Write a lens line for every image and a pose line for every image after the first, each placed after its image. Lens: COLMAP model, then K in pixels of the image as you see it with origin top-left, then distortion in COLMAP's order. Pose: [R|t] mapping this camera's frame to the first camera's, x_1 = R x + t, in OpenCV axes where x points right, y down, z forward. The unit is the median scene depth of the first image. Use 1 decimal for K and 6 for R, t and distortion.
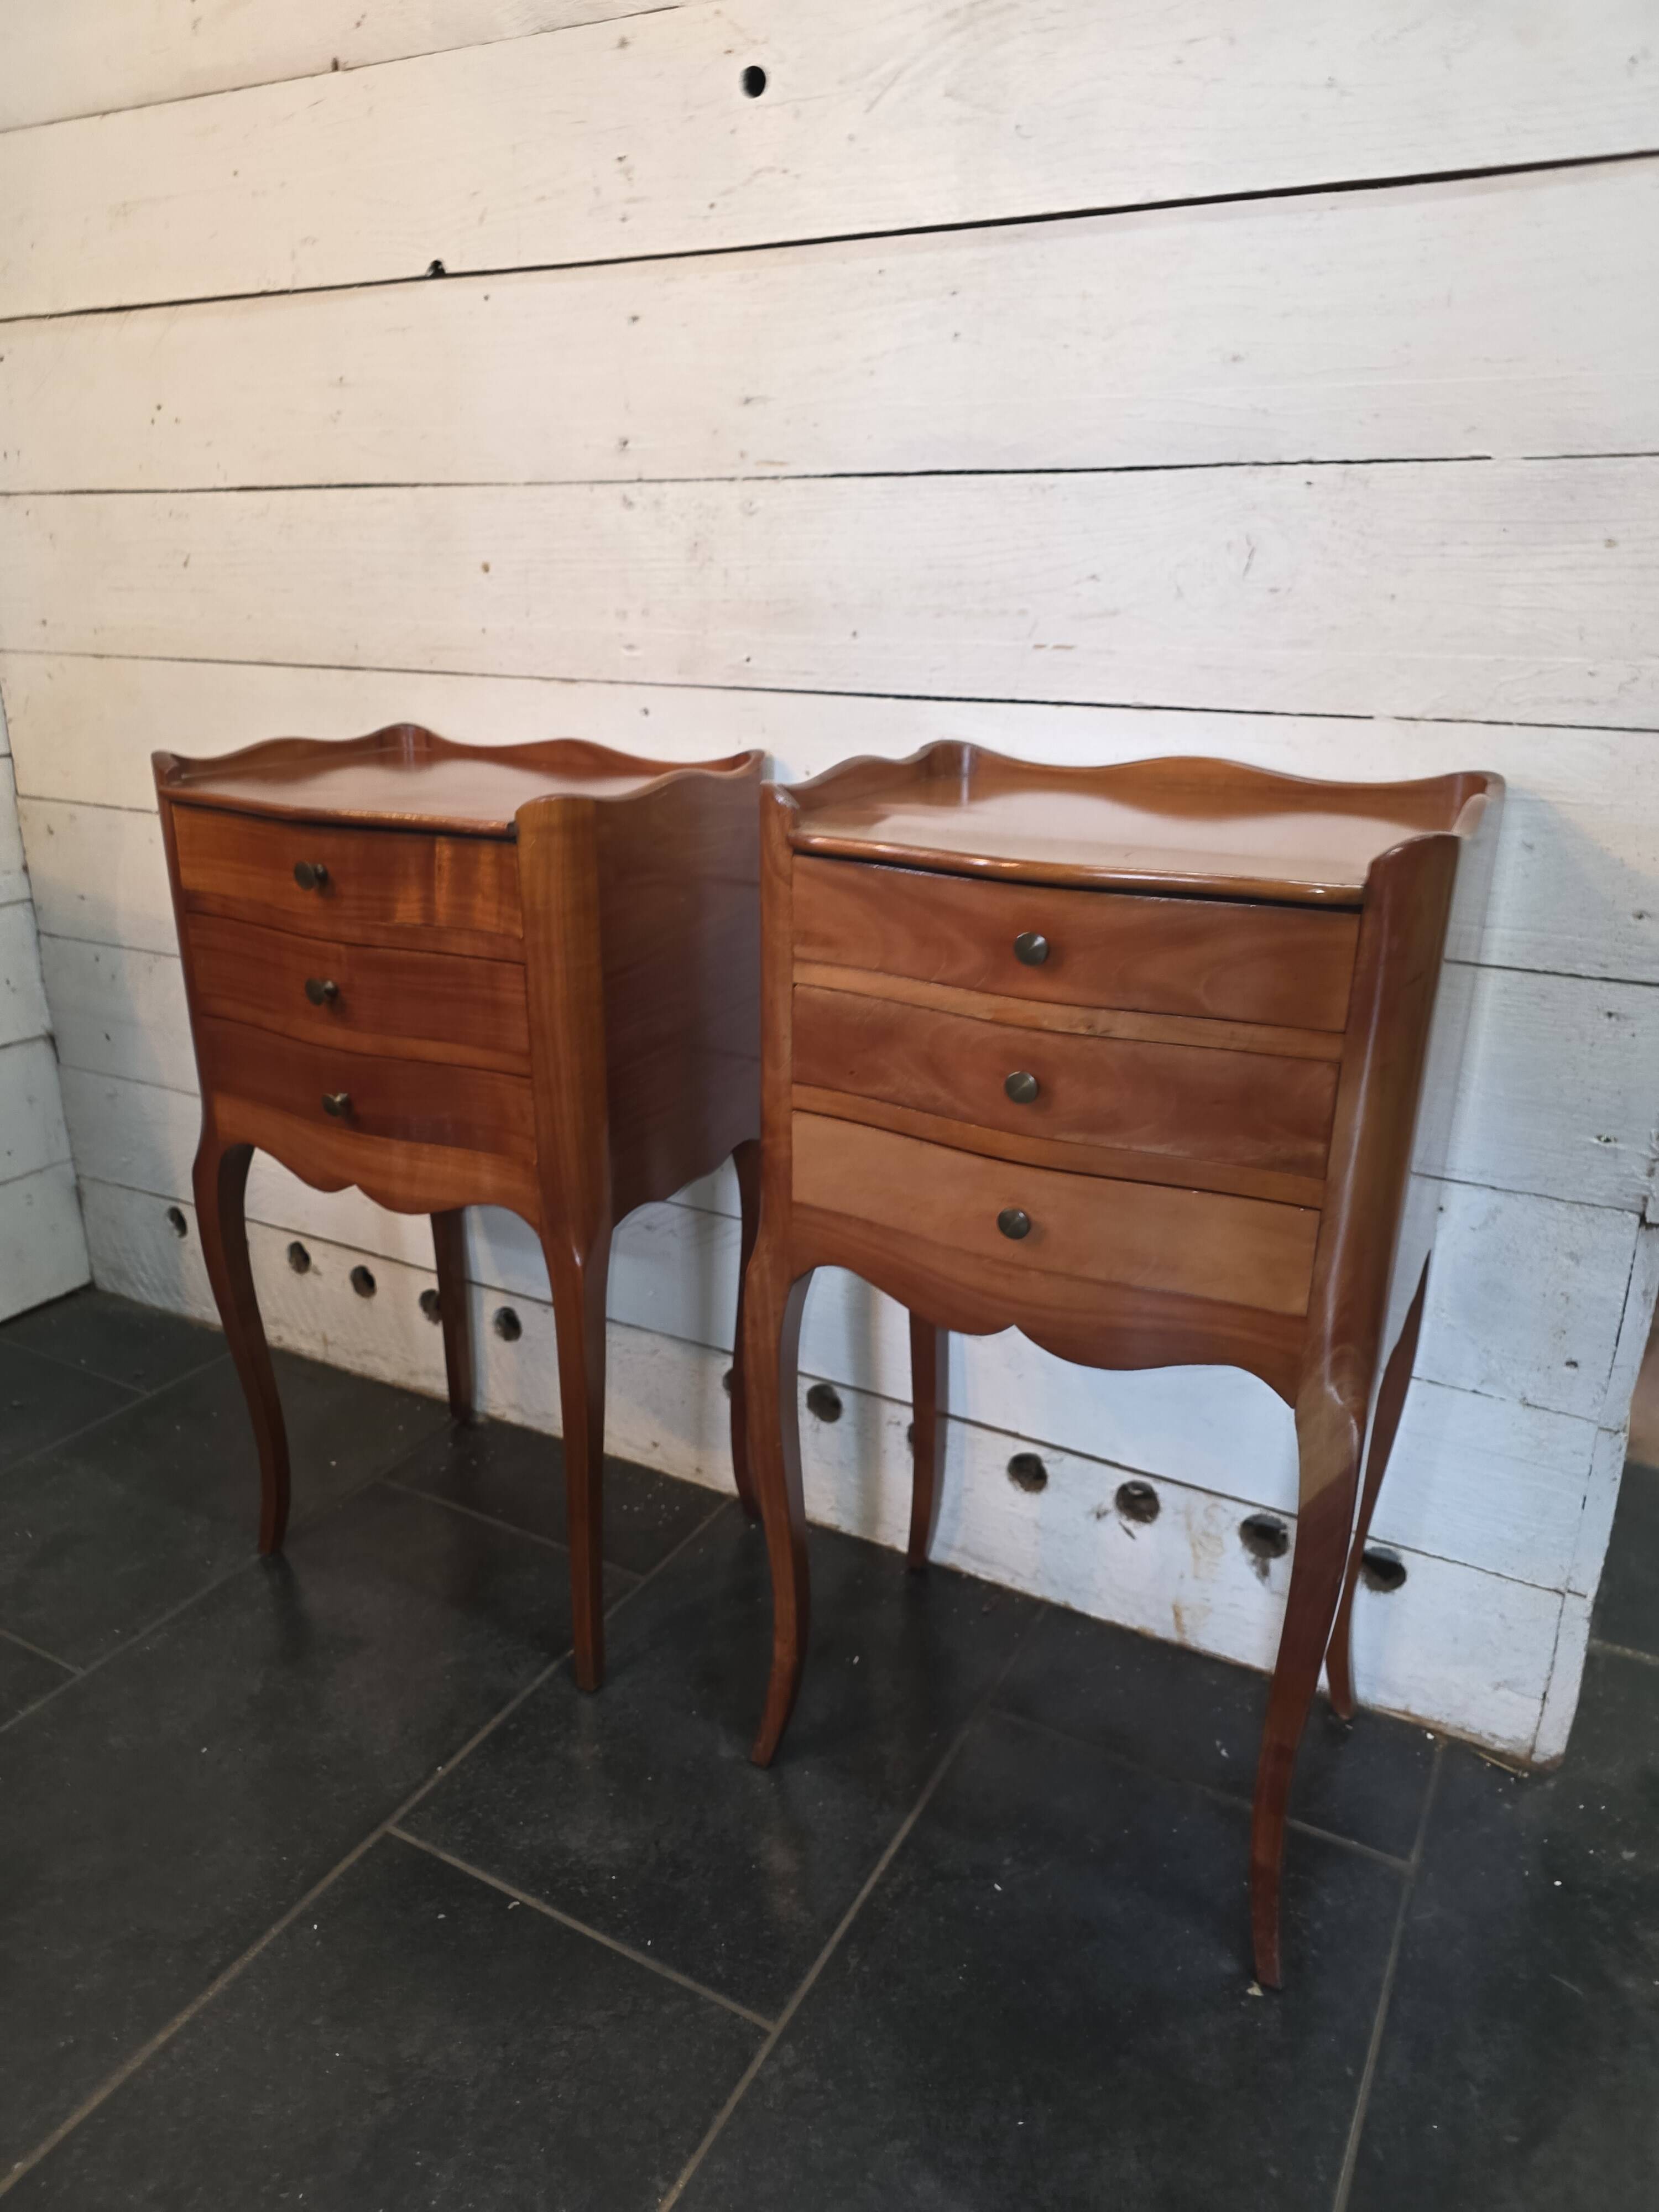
lens RADIAL K [[1475.0, 0, 826.2], [0, 1475.0, 1112.8], [0, 0, 1]] dist [0.039054, -0.033684]
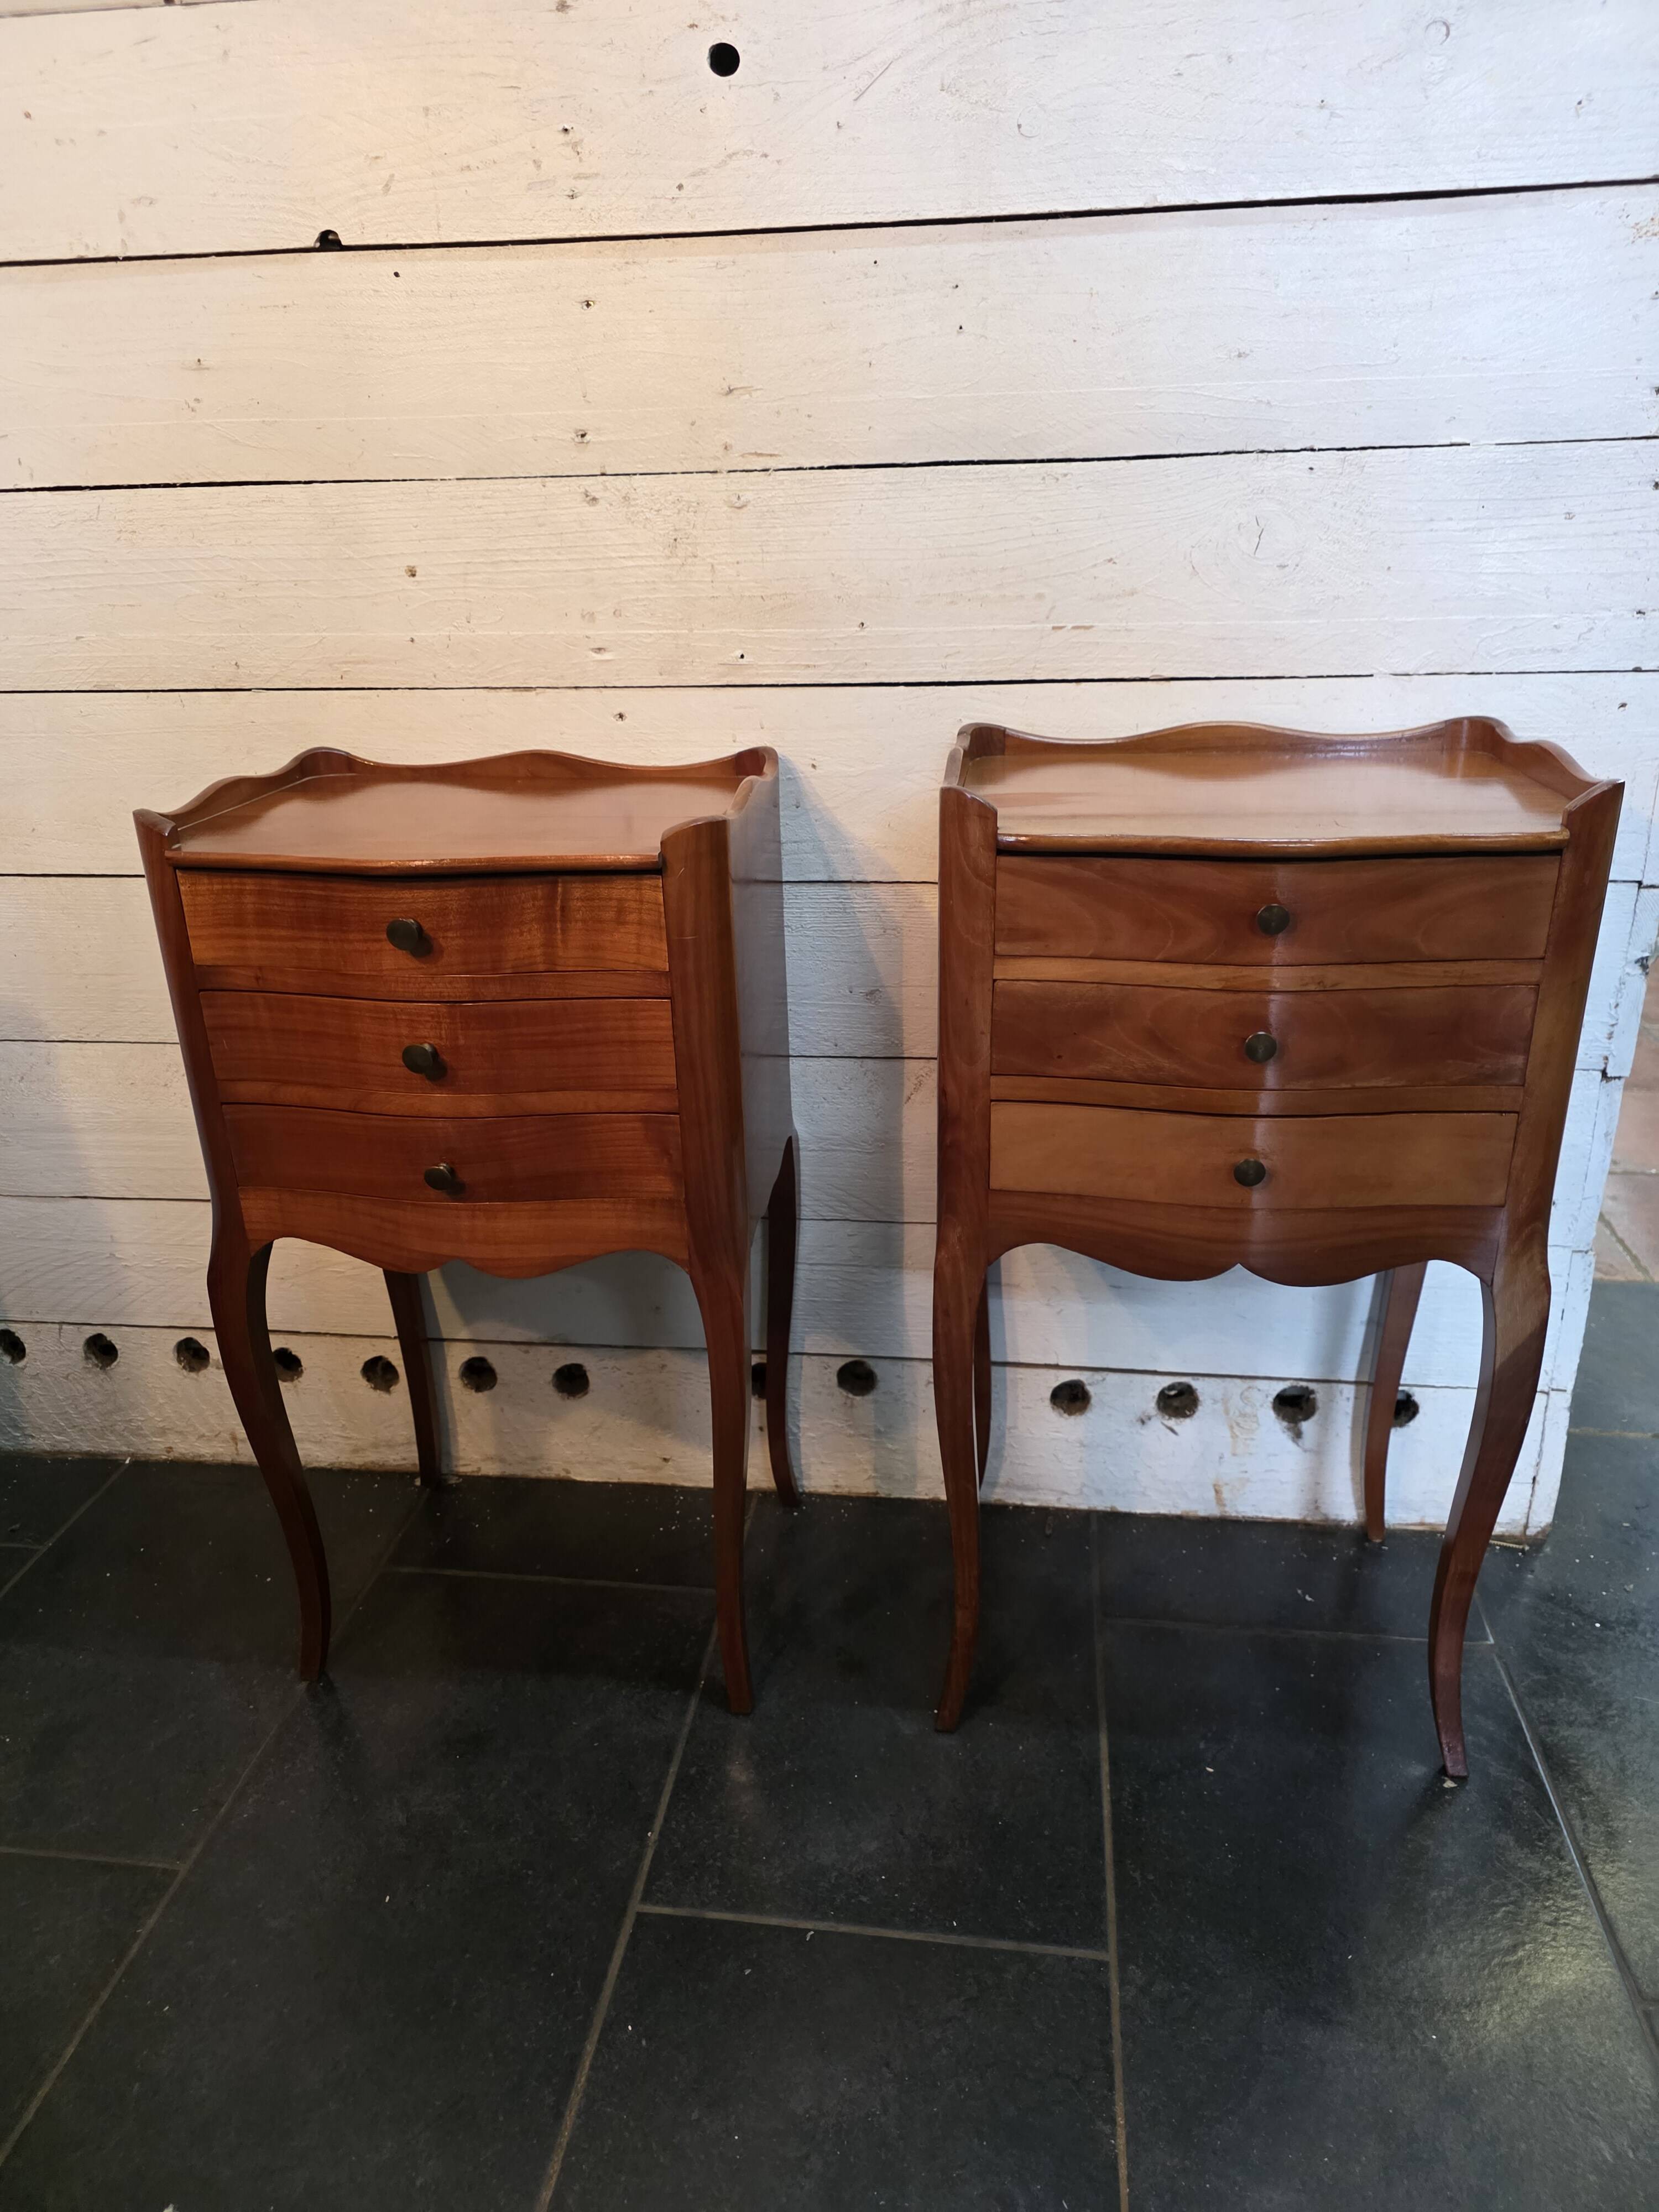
lens RADIAL K [[1465.8, 0, 840.3], [0, 1465.8, 1106.6], [0, 0, 1]] dist [0.042992, -0.034300]
pose [[0.933126, -0.164851, 0.319531, -0.398992], [0.153672, 0.986294, 0.060078, -0.067456], [-0.325055, -0.006957, 0.945669, 0.059154]]
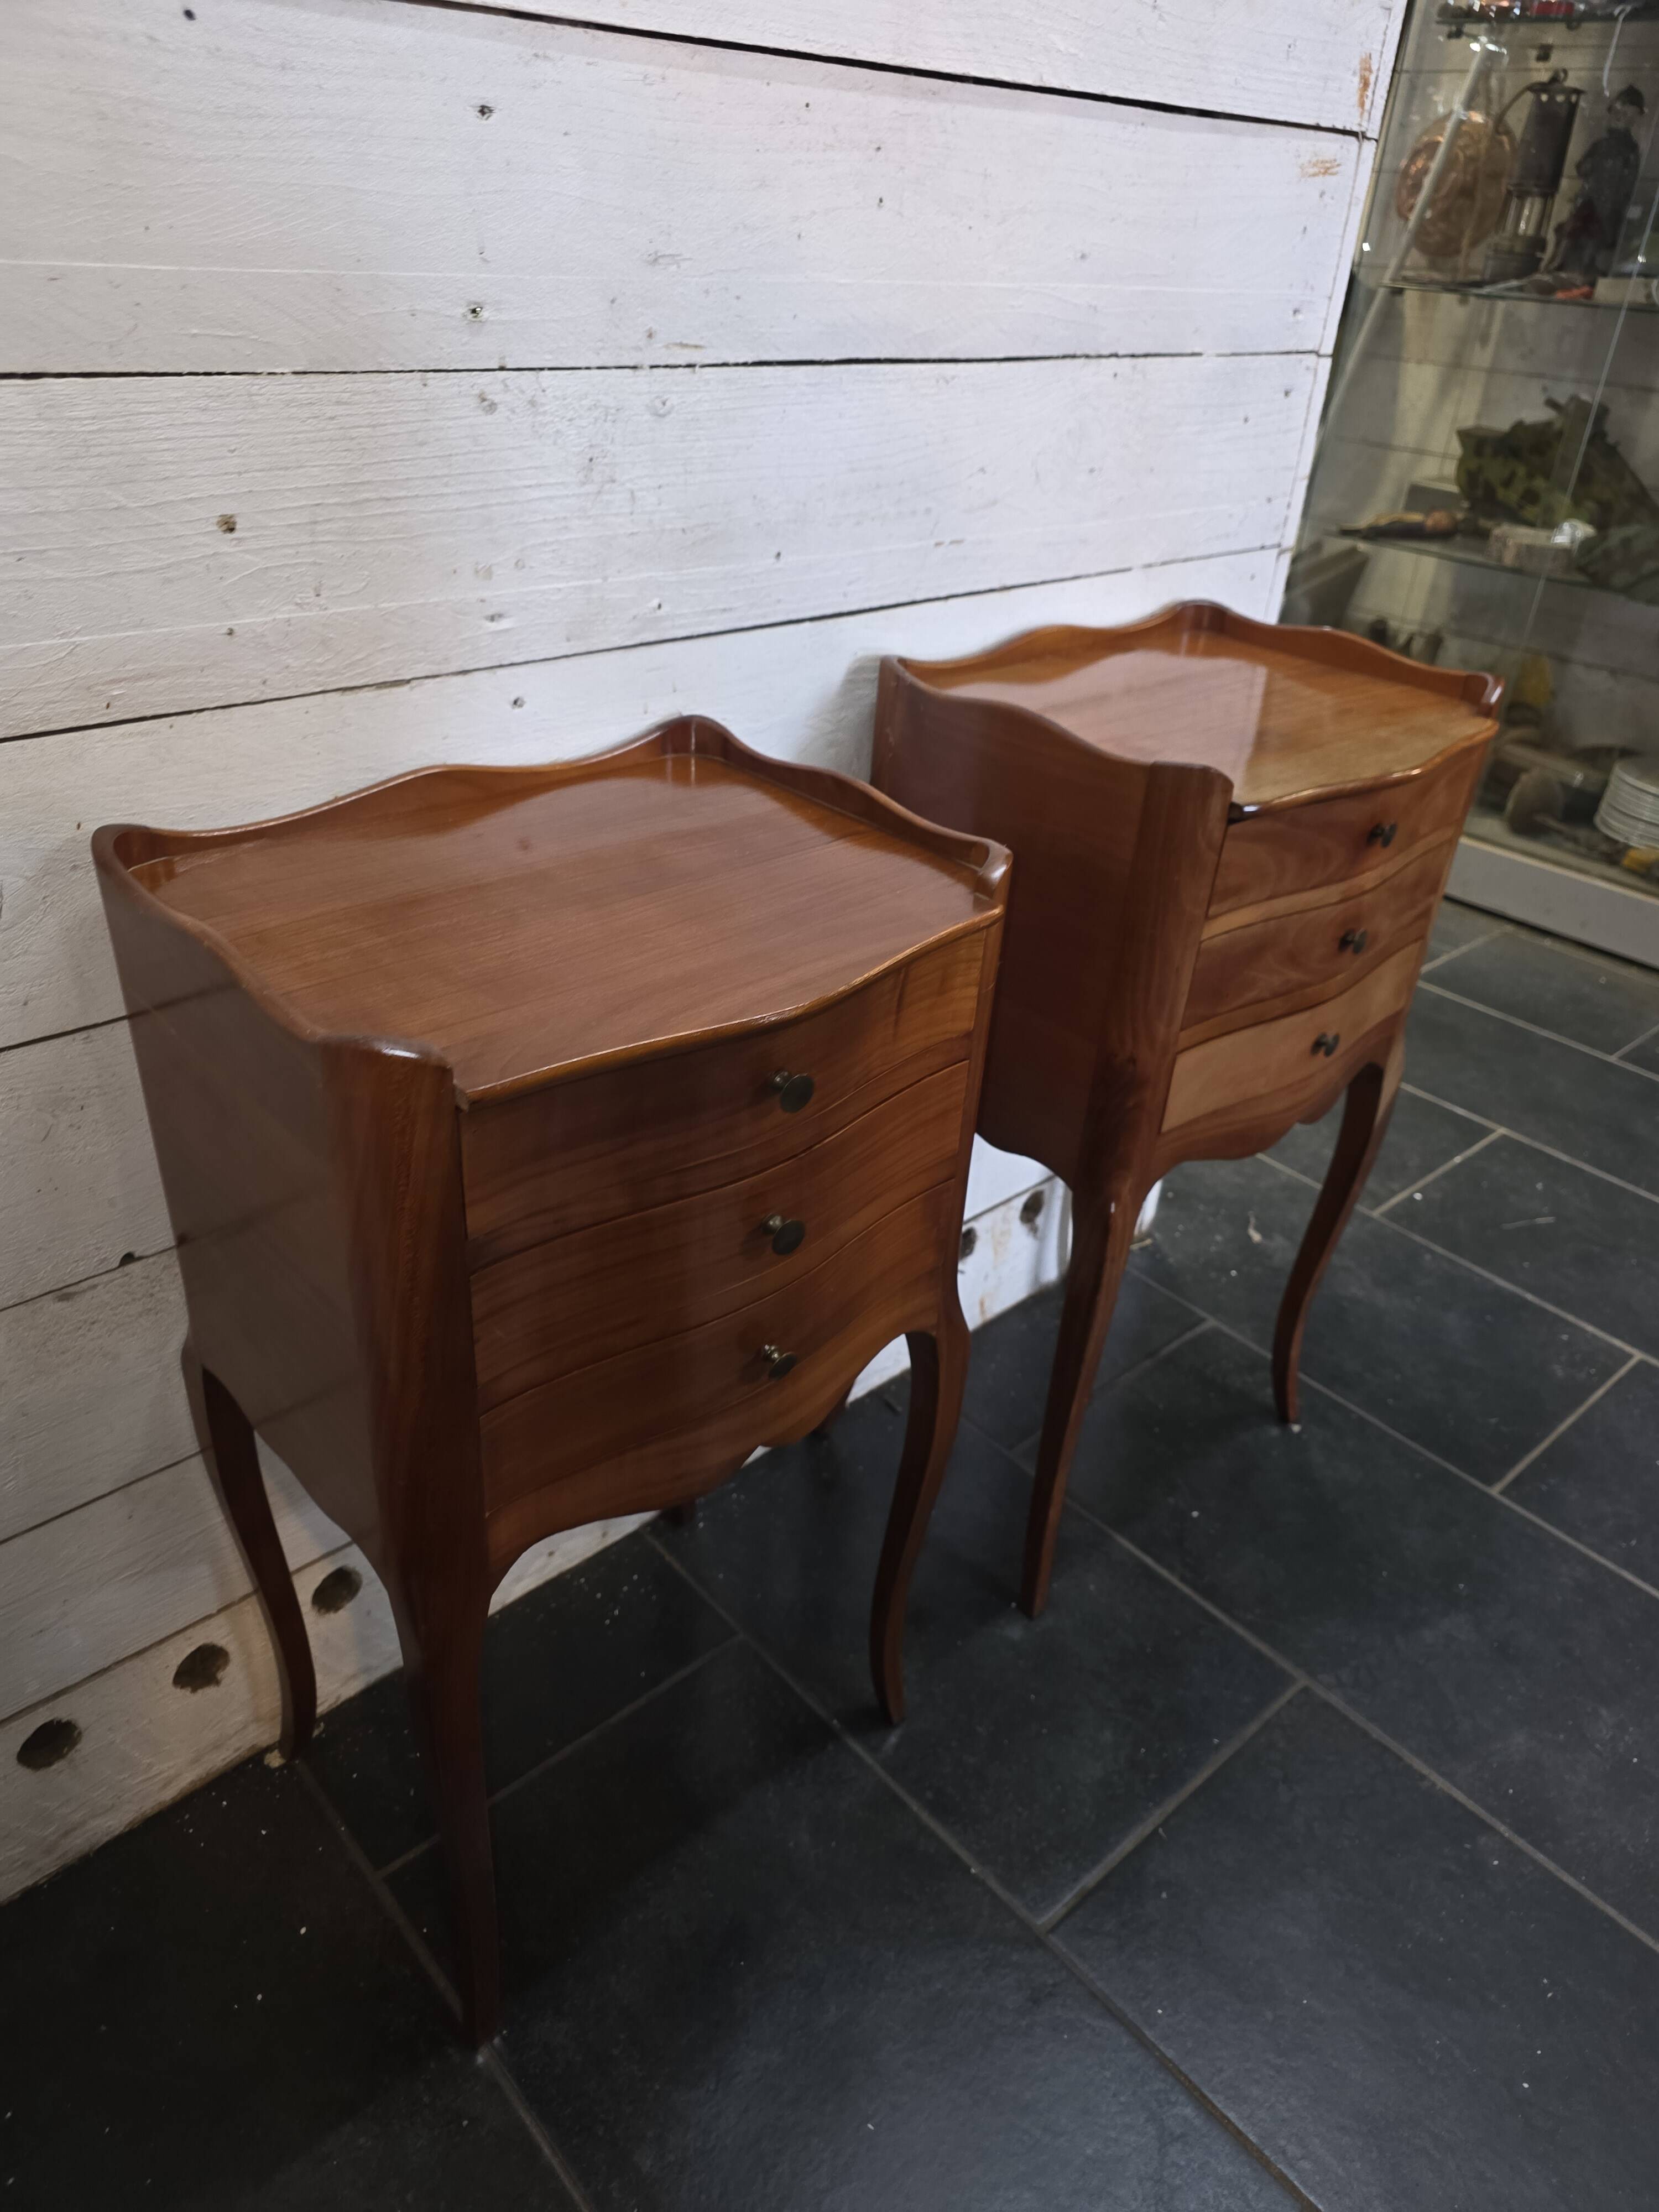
lens RADIAL K [[1474.2, 0, 829.5], [0, 1474.2, 1106.0], [0, 0, 1]] dist [0.034410, -0.028170]
pose [[0.343334, -0.479584, 0.807540, -0.875356], [0.267853, 0.874096, 0.405230, -0.415180], [-0.900209, 0.077173, 0.428565, 0.685238]]
